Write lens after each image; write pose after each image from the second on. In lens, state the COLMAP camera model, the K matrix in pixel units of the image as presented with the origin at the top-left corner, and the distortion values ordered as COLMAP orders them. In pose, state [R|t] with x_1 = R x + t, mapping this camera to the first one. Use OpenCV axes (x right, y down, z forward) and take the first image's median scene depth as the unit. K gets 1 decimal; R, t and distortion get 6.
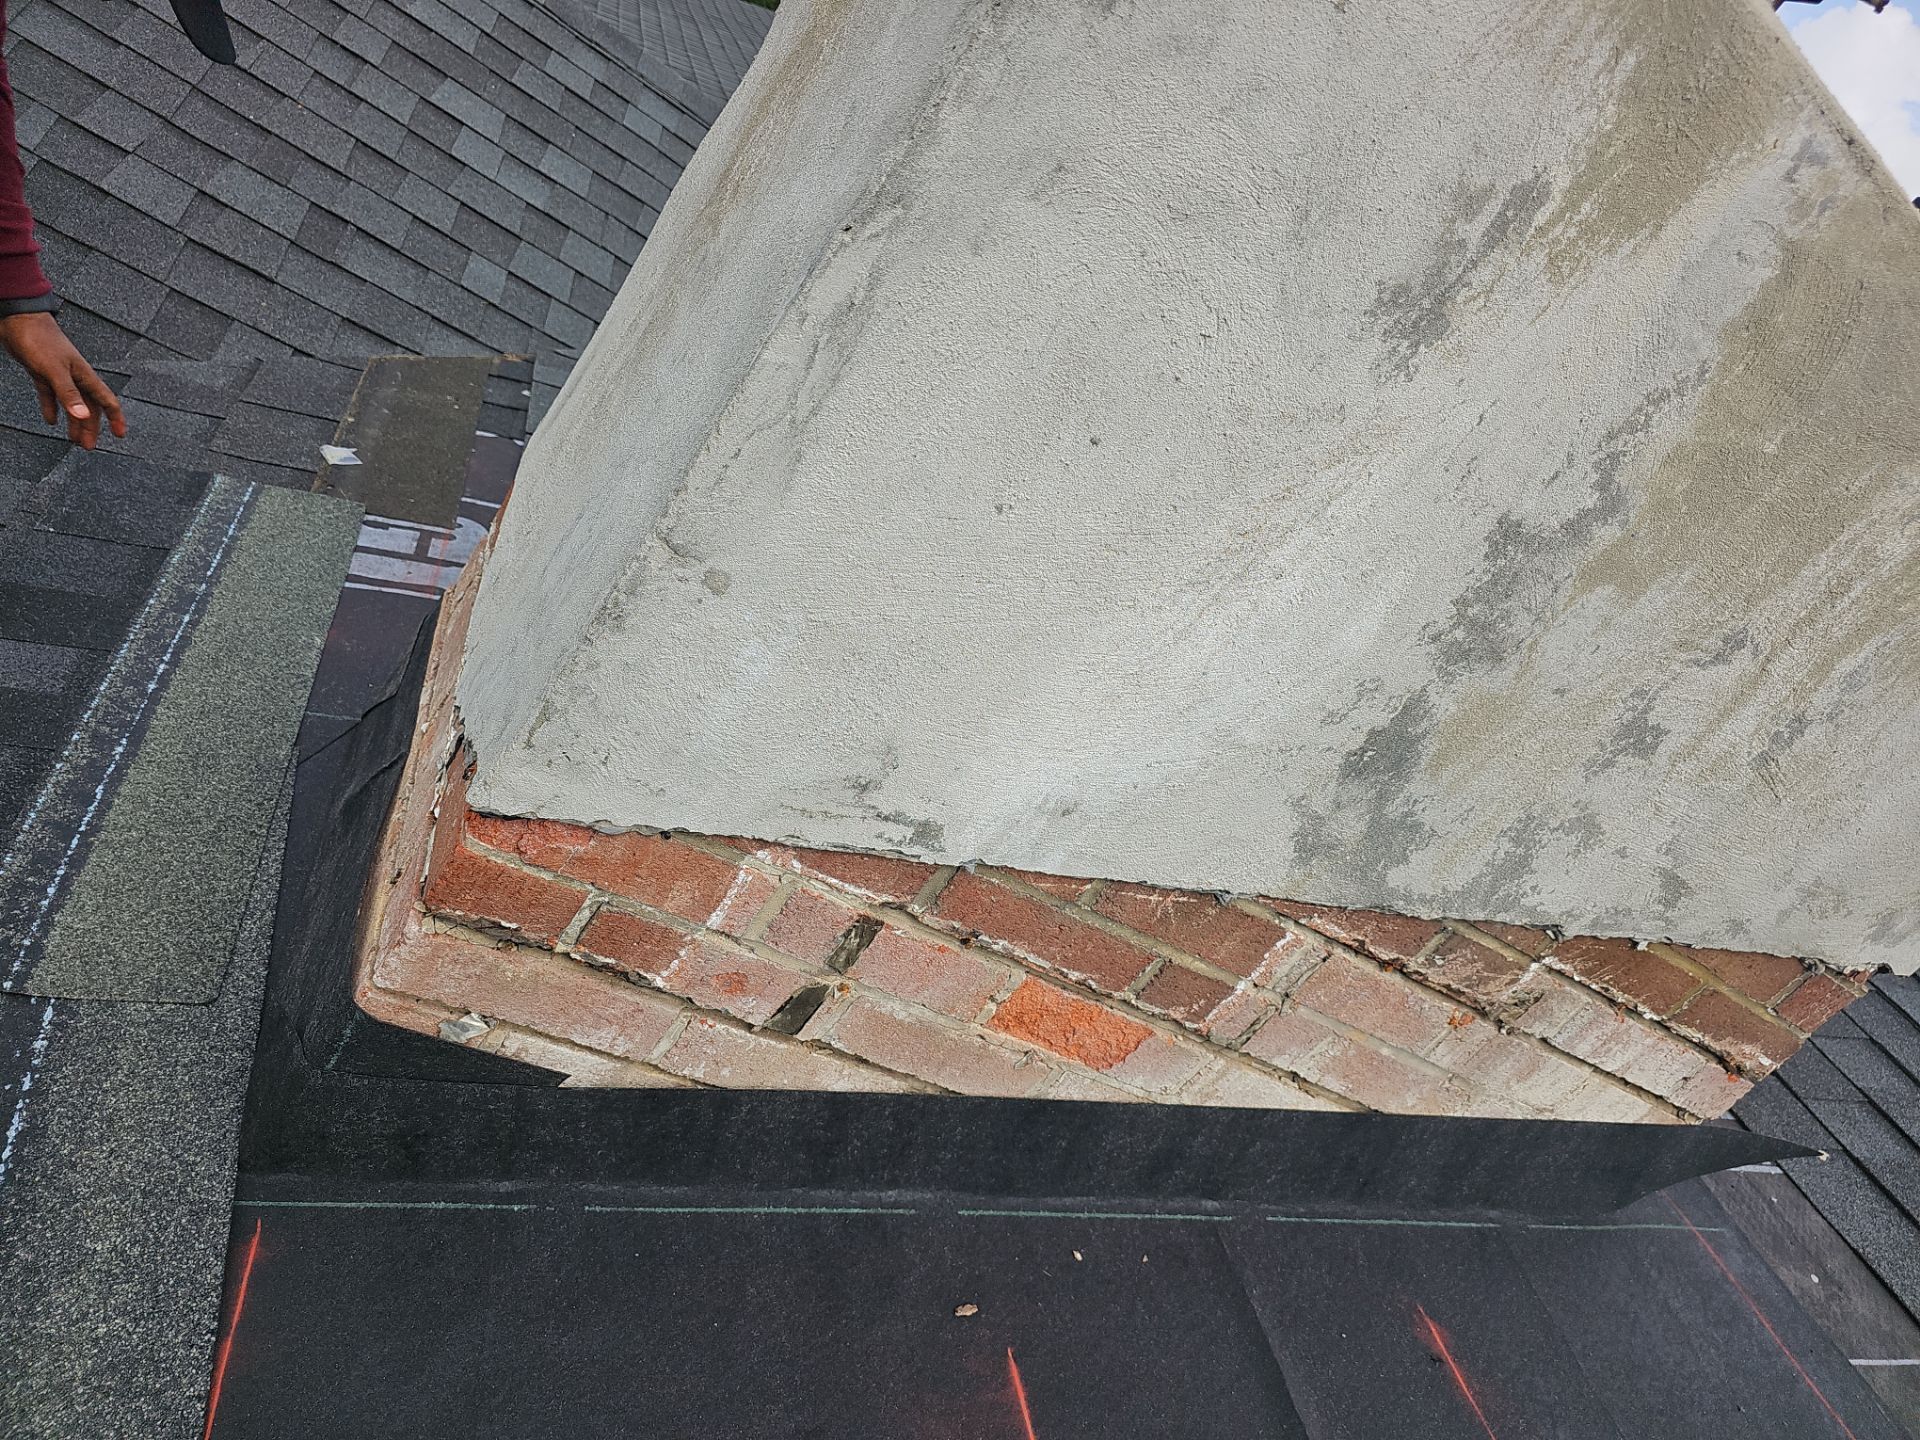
lens RADIAL K [[1279.3, 0, 955.5], [0, 1279.3, 720.7], [0, 0, 1]] dist [0.022947, -0.032059]
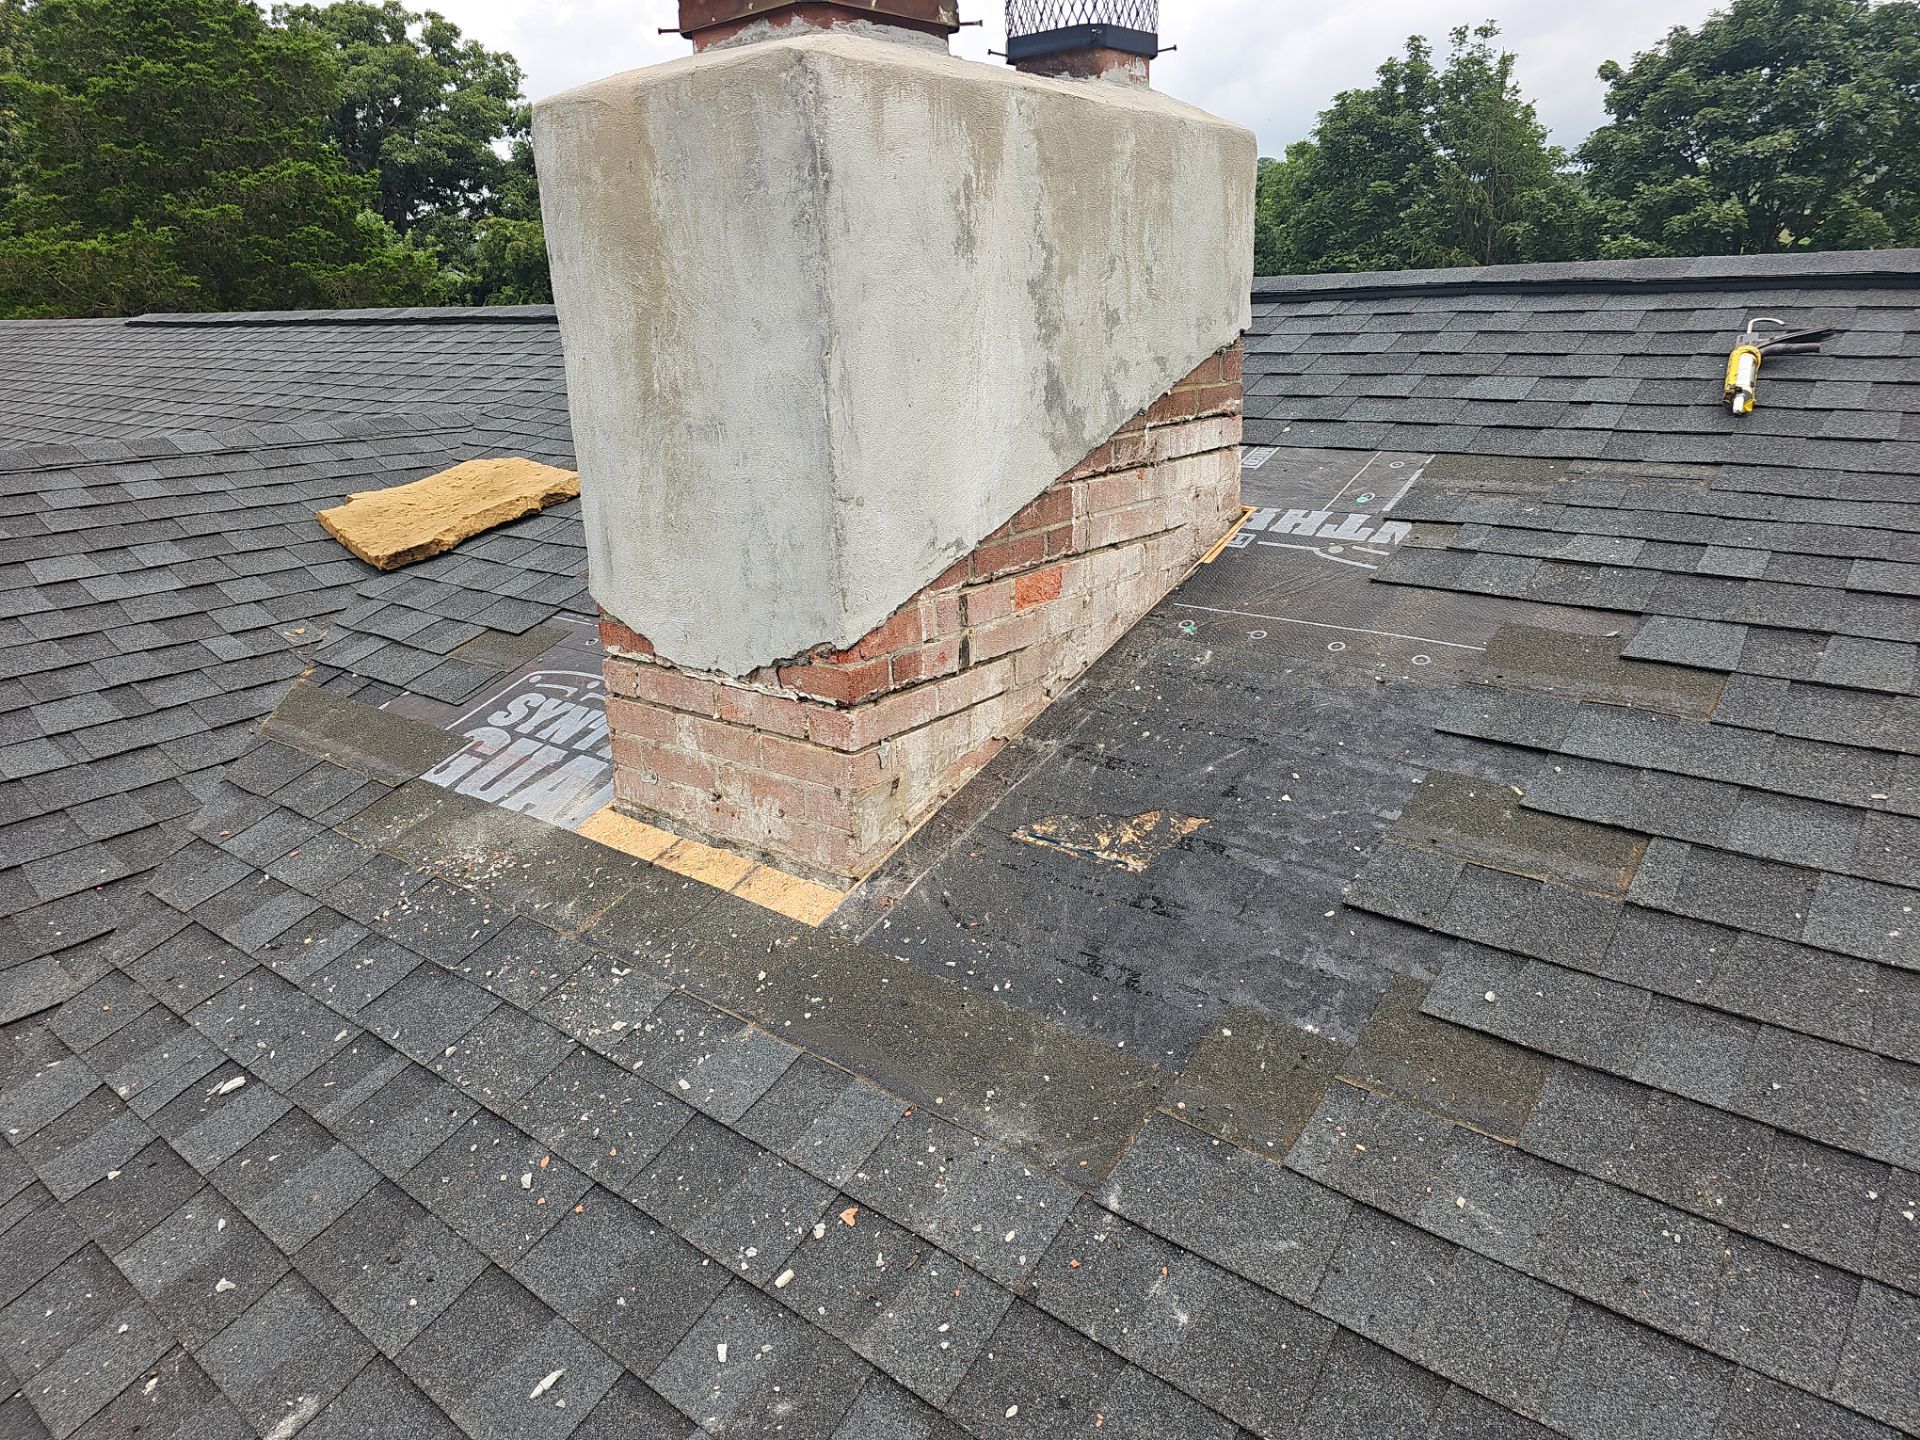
lens RADIAL K [[1279.3, 0, 947.5], [0, 1279.3, 733.2], [0, 0, 1]] dist [0.022947, -0.032059]
pose [[0.644766, -0.718100, 0.261934, -0.787563], [0.692985, 0.693759, 0.196139, -0.126186], [-0.322567, 0.055053, 0.944944, -1.025762]]
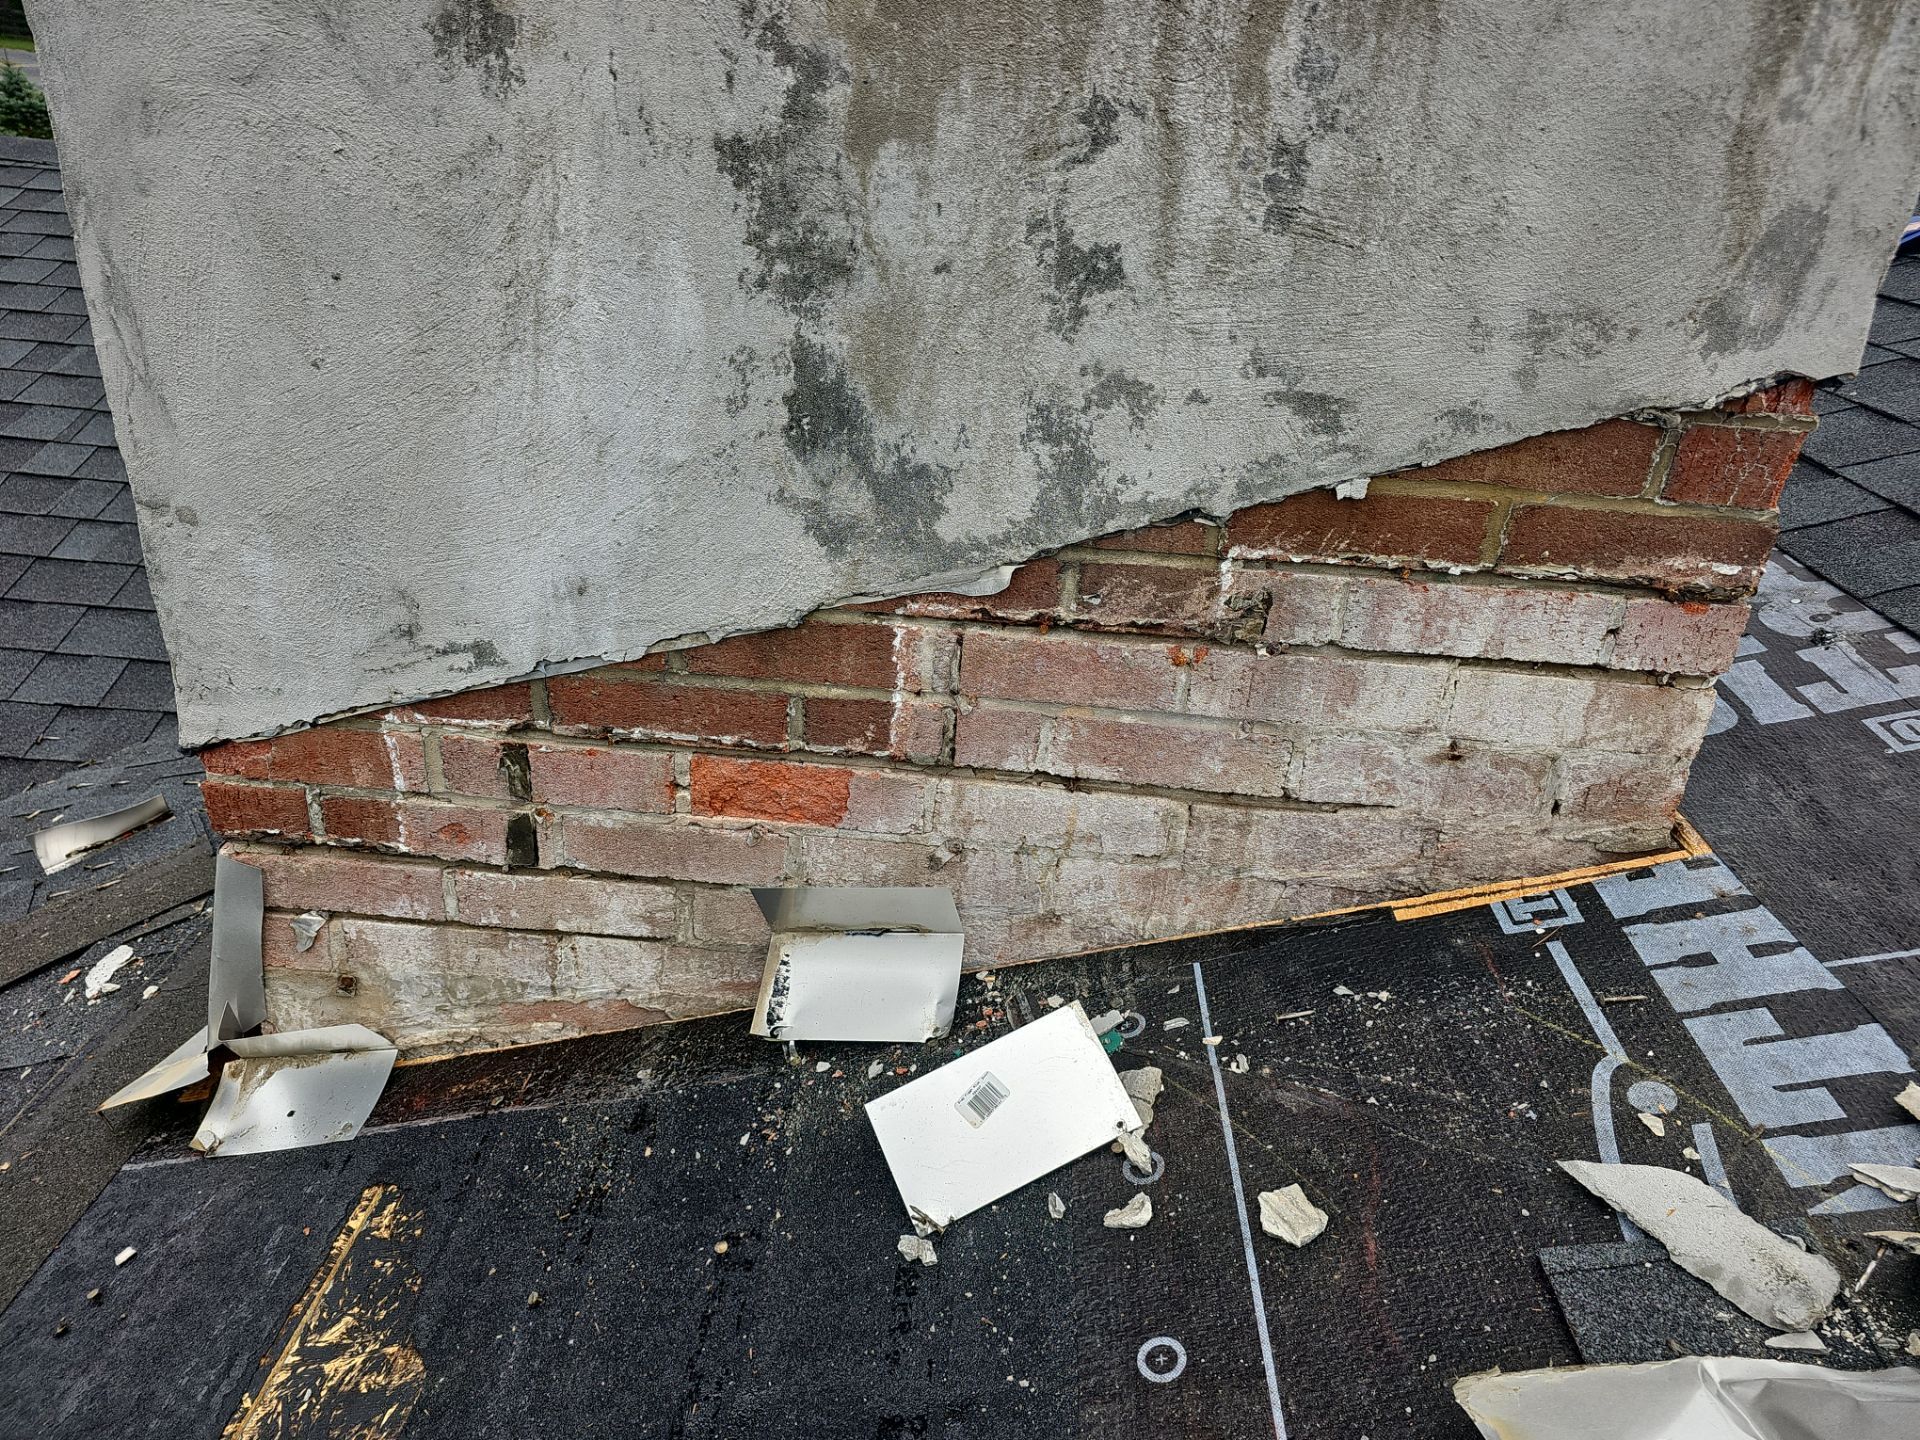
lens RADIAL K [[1279.3, 0, 964.6], [0, 1279.3, 714.4], [0, 0, 1]] dist [0.022947, -0.032059]
pose [[0.809836, -0.352521, -0.468930, 0.768571], [0.319409, 0.935414, -0.151588, 0.408307], [0.492081, -0.027019, 0.870130, 0.174400]]
